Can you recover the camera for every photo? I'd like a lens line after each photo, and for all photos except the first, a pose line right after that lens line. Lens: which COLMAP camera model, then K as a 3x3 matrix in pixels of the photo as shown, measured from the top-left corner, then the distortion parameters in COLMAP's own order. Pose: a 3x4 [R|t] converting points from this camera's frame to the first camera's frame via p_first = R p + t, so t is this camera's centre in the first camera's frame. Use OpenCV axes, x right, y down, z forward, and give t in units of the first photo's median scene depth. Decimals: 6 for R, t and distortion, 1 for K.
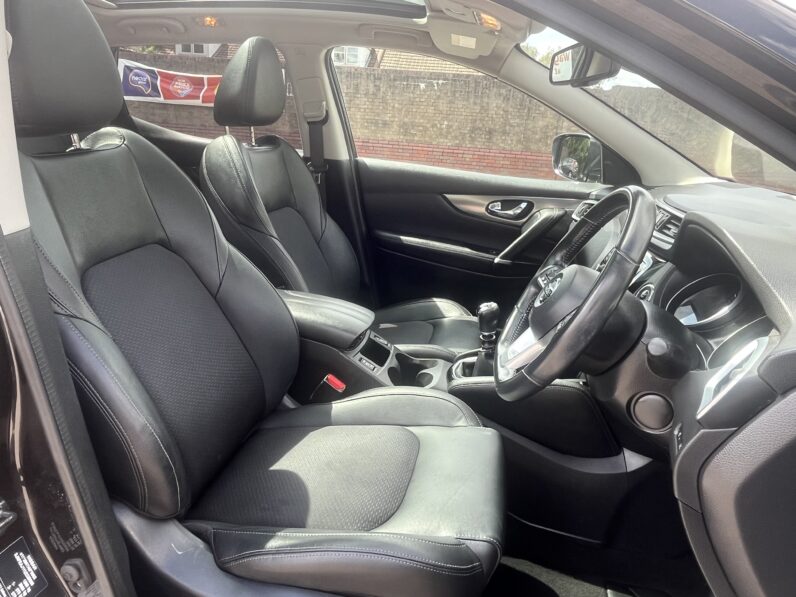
lens RADIAL K [[568.0, 0, 396.0], [0, 568.0, 295.9], [0, 0, 1]] dist [-0.002318, -0.003254]
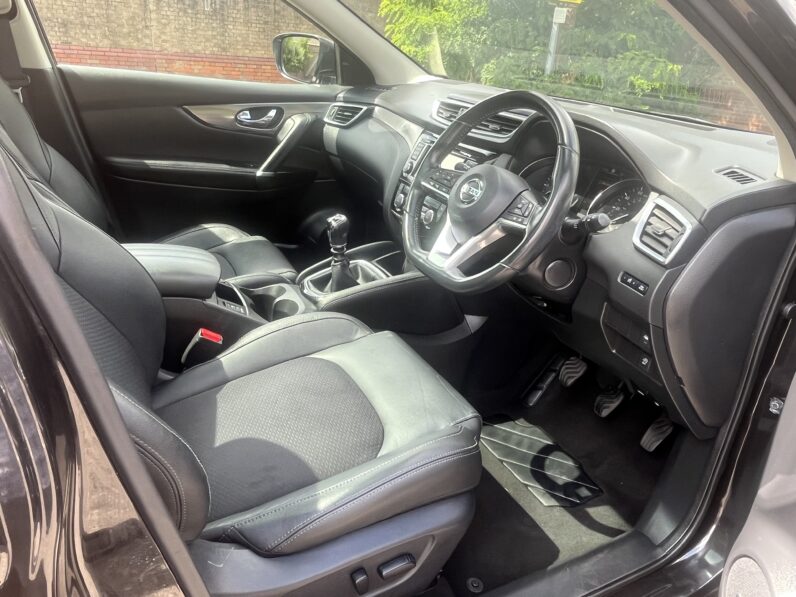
lens RADIAL K [[568.0, 0, 396.0], [0, 568.0, 295.9], [0, 0, 1]] dist [-0.002318, -0.003254]
pose [[0.783190, -0.254842, 0.567159, -0.237788], [0.158209, 0.963804, 0.214596, -0.033034], [-0.601318, -0.078339, 0.795160, 0.084310]]
